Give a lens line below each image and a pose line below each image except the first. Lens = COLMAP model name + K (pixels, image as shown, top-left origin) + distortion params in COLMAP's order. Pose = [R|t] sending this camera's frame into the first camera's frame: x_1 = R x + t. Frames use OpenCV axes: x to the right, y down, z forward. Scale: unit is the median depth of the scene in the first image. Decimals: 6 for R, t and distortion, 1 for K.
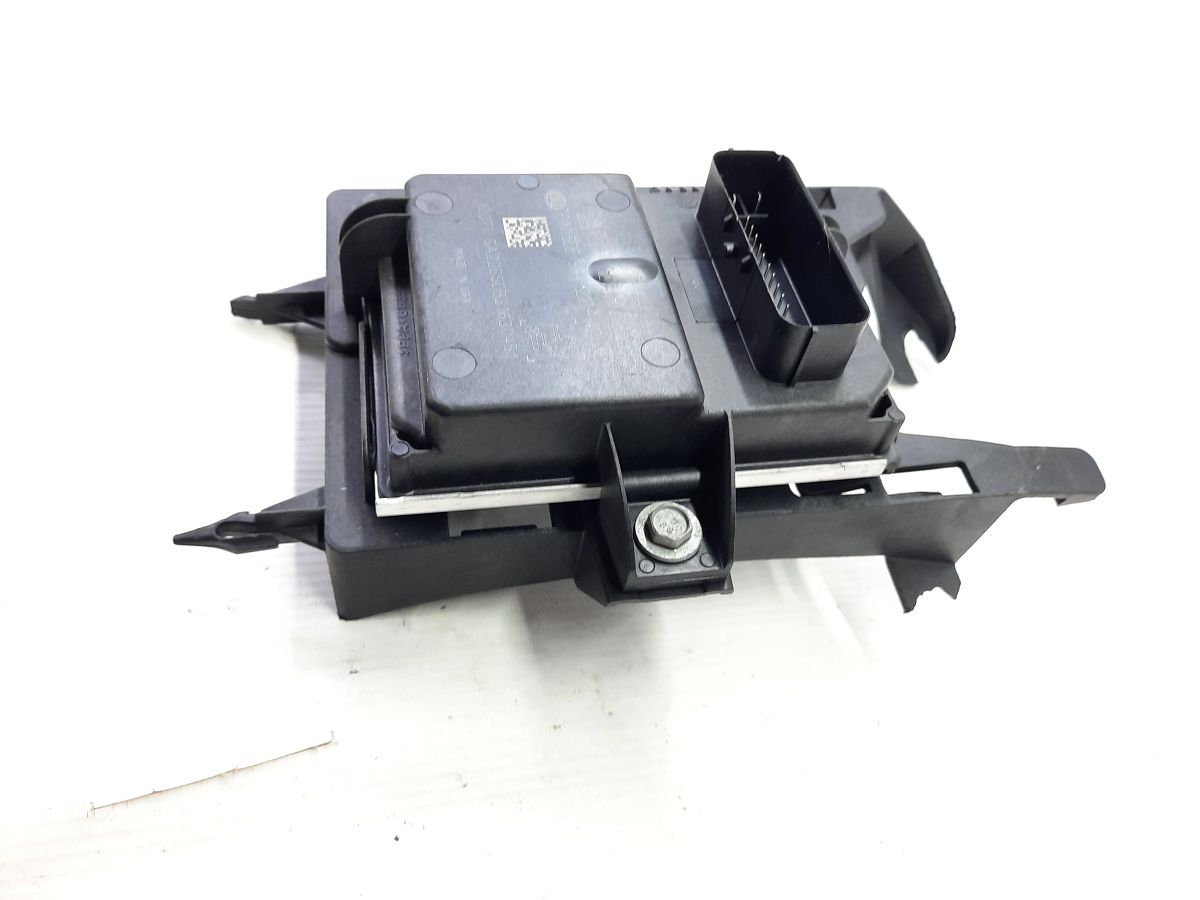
lens RADIAL K [[937.5, 0, 595.6], [0, 937.5, 455.1], [0, 0, 1]] dist [0.039337, -0.115515]
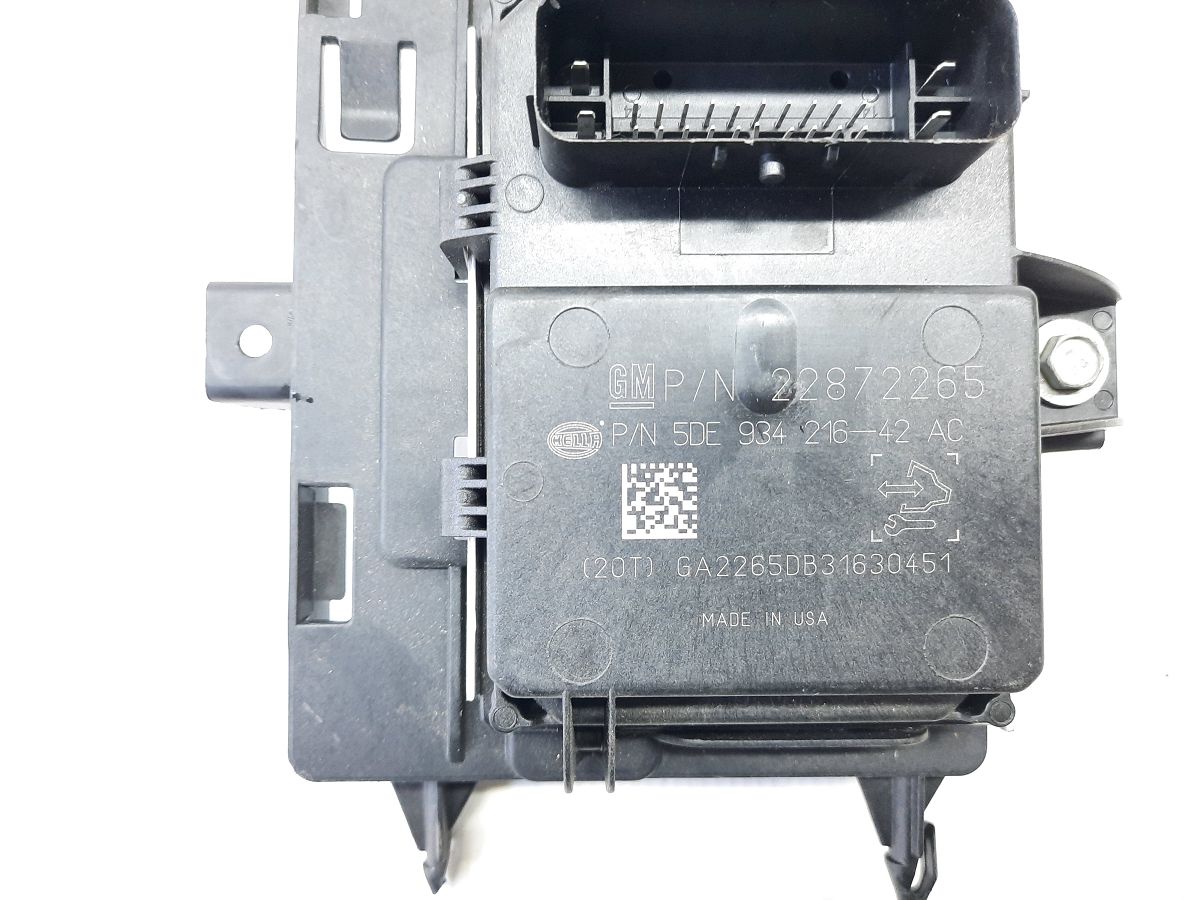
lens RADIAL K [[937.5, 0, 595.6], [0, 937.5, 455.1], [0, 0, 1]] dist [0.039337, -0.115515]
pose [[0.173555, -0.980932, -0.087467, 0.000589], [0.781599, 0.083163, 0.618213, -0.642651], [-0.599151, -0.175658, 0.781129, 0.570474]]
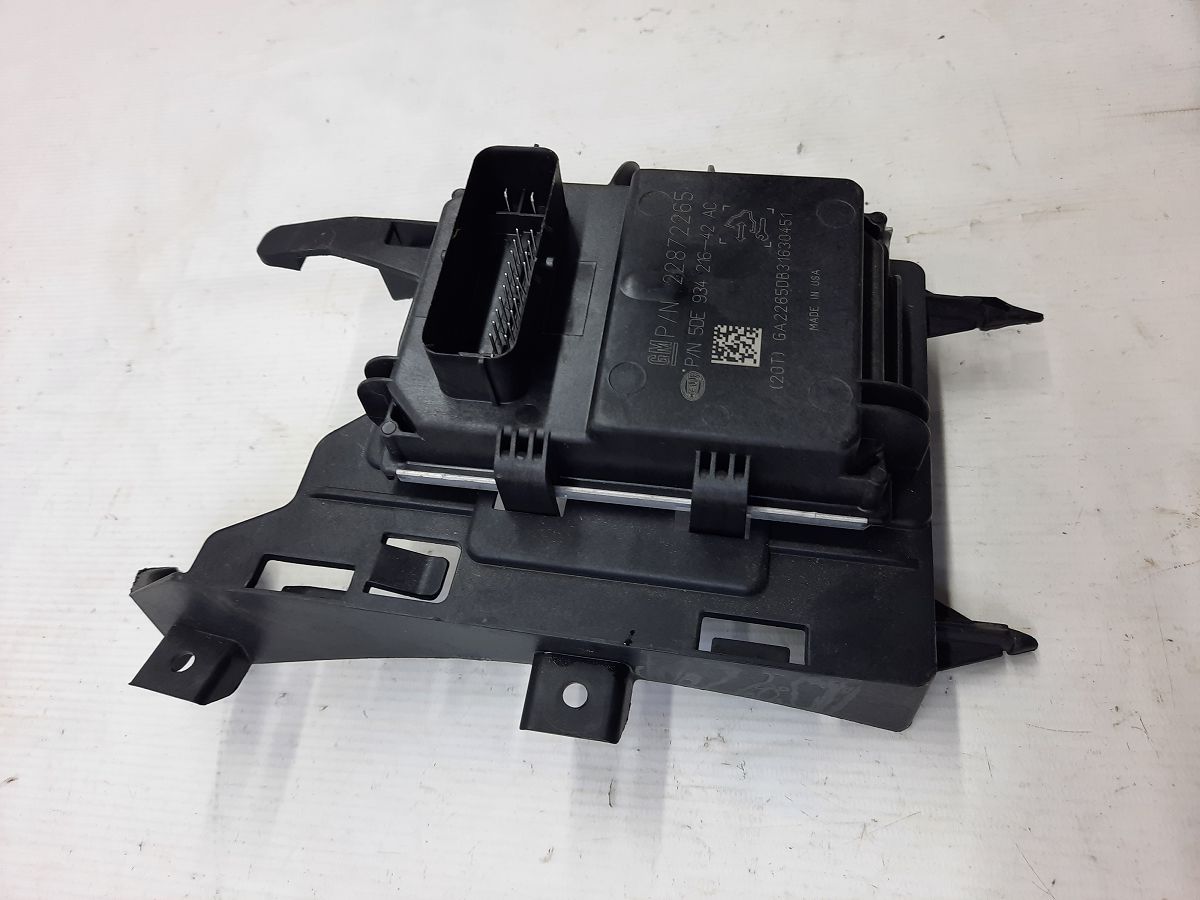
lens RADIAL K [[937.5, 0, 595.6], [0, 937.5, 455.1], [0, 0, 1]] dist [0.039337, -0.115515]
pose [[-0.945555, -0.302405, 0.120324, -0.086211], [0.230369, -0.360709, 0.903780, -1.174557], [-0.229905, 0.882293, 0.410735, 0.746898]]
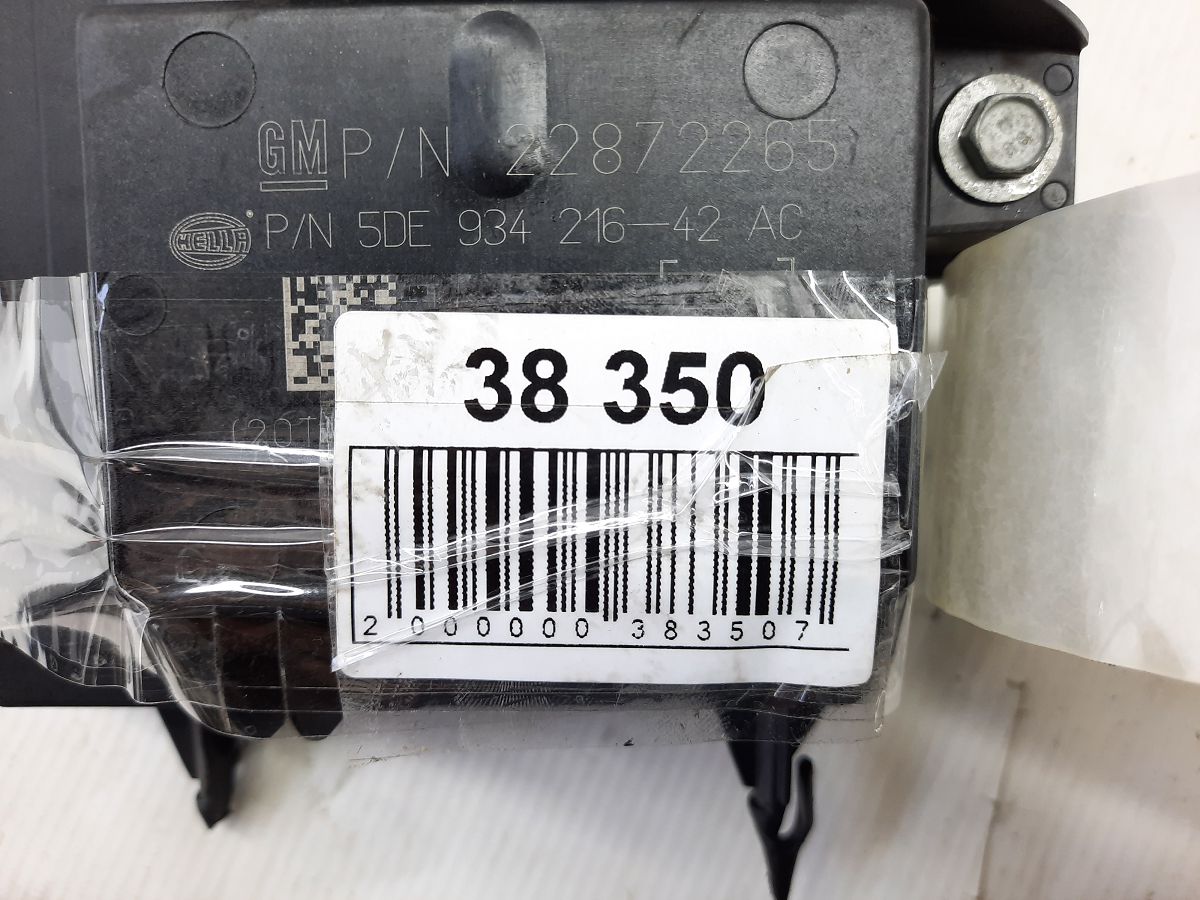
lens RADIAL K [[937.5, 0, 595.6], [0, 937.5, 455.1], [0, 0, 1]] dist [0.039337, -0.115515]
pose [[0.165312, -0.962227, -0.216315, -0.019031], [0.795824, 0.000597, 0.605527, -0.394040], [-0.582525, -0.272249, 0.765862, 0.626351]]
